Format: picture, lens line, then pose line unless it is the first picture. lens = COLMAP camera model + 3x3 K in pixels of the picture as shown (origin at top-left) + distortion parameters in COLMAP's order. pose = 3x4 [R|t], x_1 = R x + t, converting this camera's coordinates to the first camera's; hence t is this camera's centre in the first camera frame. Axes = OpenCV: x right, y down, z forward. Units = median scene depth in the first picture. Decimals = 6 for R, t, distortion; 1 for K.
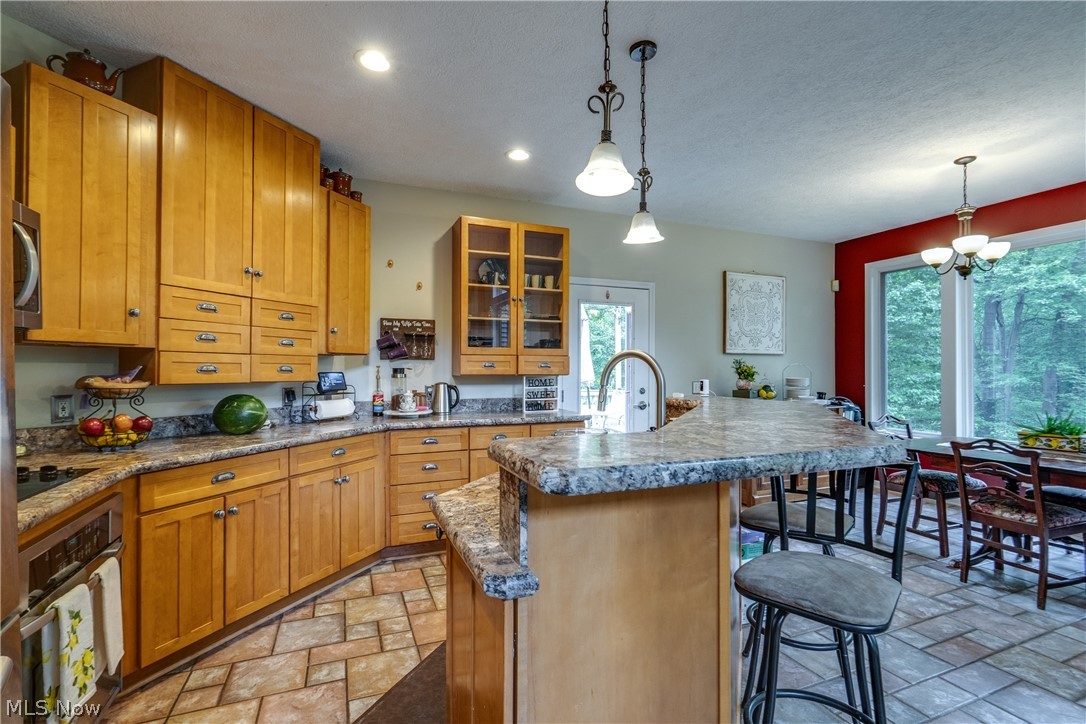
lens RADIAL K [[481.2, 0, 530.3], [0, 481.2, 363.7], [0, 0, 1]] dist [-0.001878, -0.000074]
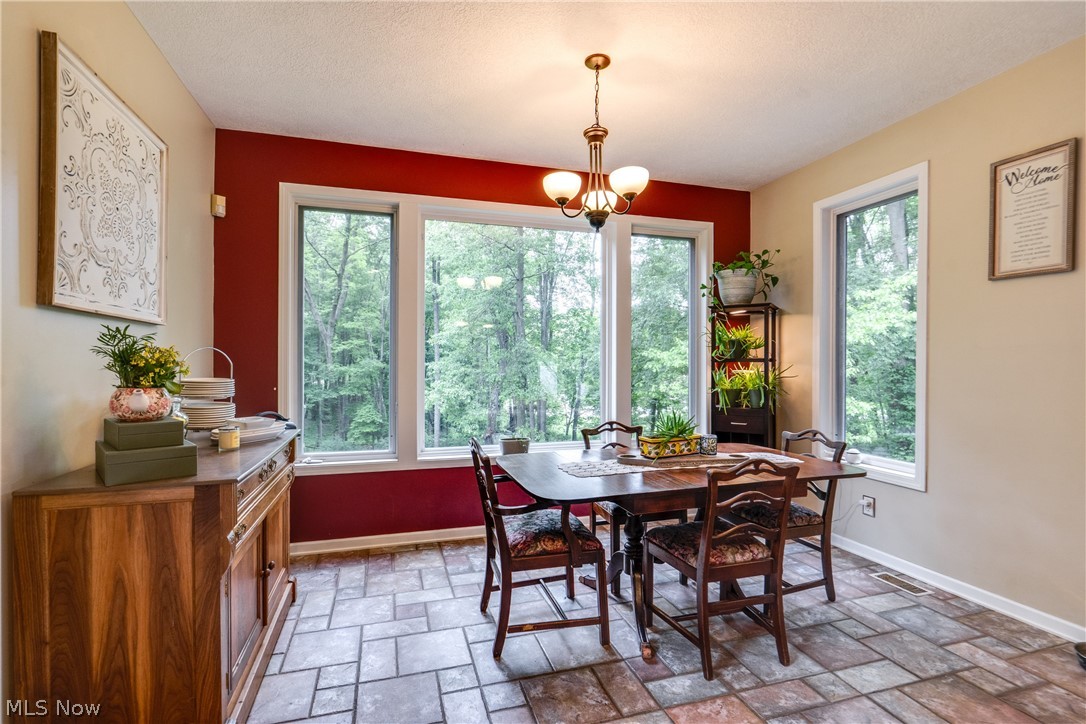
lens RADIAL K [[500.8, 0, 554.1], [0, 500.8, 364.9], [0, 0, 1]] dist [-0.002197, -0.000222]
pose [[0.064308, -0.003300, 0.997925, 0.152508], [-0.013211, 0.999904, 0.004158, 0.014197], [-0.997843, -0.013451, 0.064258, 0.908502]]
